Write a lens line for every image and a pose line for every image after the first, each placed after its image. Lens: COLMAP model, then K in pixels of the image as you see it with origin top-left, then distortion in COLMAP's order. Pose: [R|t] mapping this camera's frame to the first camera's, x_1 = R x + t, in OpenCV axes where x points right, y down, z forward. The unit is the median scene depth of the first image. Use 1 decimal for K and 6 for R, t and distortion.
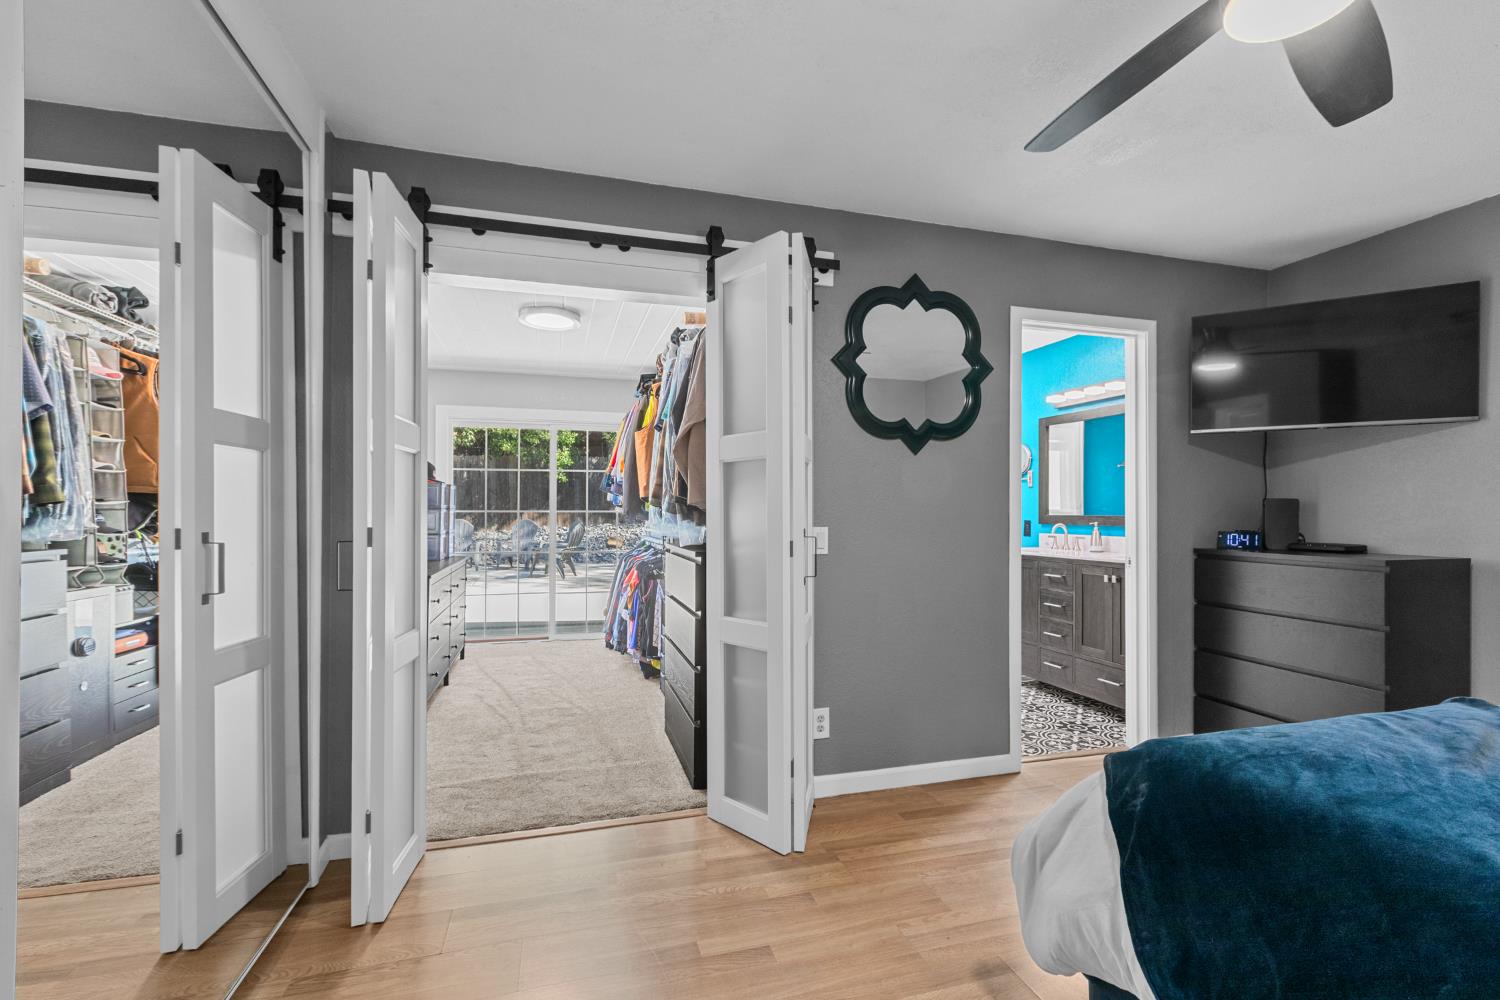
lens RADIAL K [[666.3, 0, 753.0], [0, 666.3, 508.9], [0, 0, 1]] dist [0.002101, -0.000401]
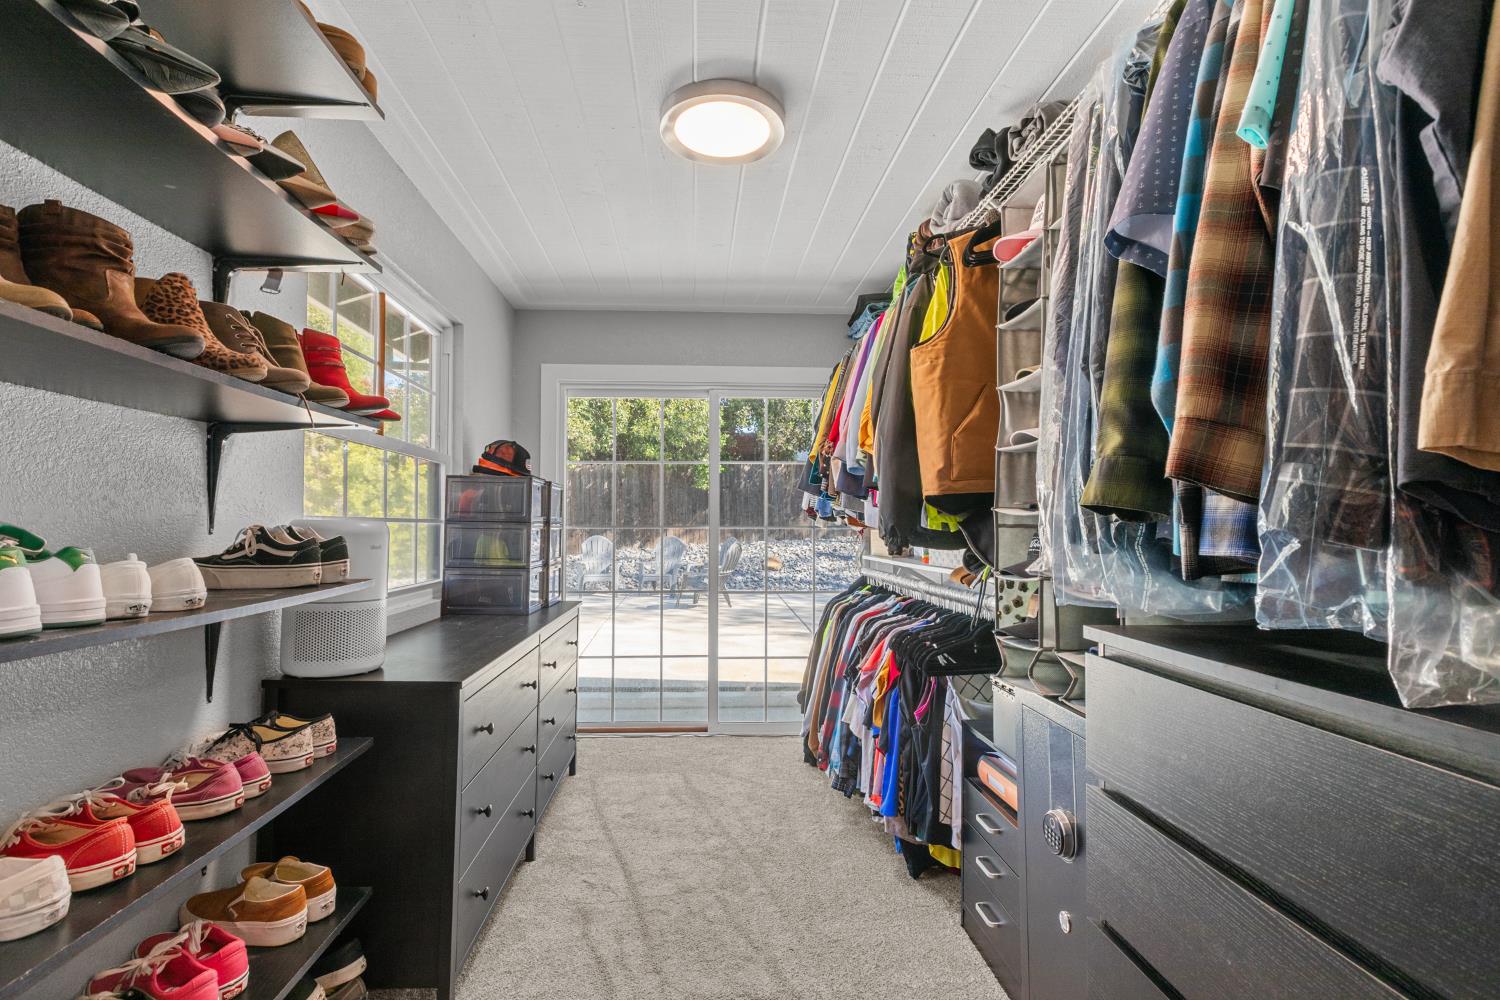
lens RADIAL K [[666.3, 0, 749.1], [0, 666.3, 509.5], [0, 0, 1]] dist [0.002101, -0.000401]
pose [[0.977996, -0.007351, -0.208492, -0.162946], [0.002924, 0.999764, -0.021535, 0.000896], [0.208601, 0.020451, 0.977787, 0.468166]]
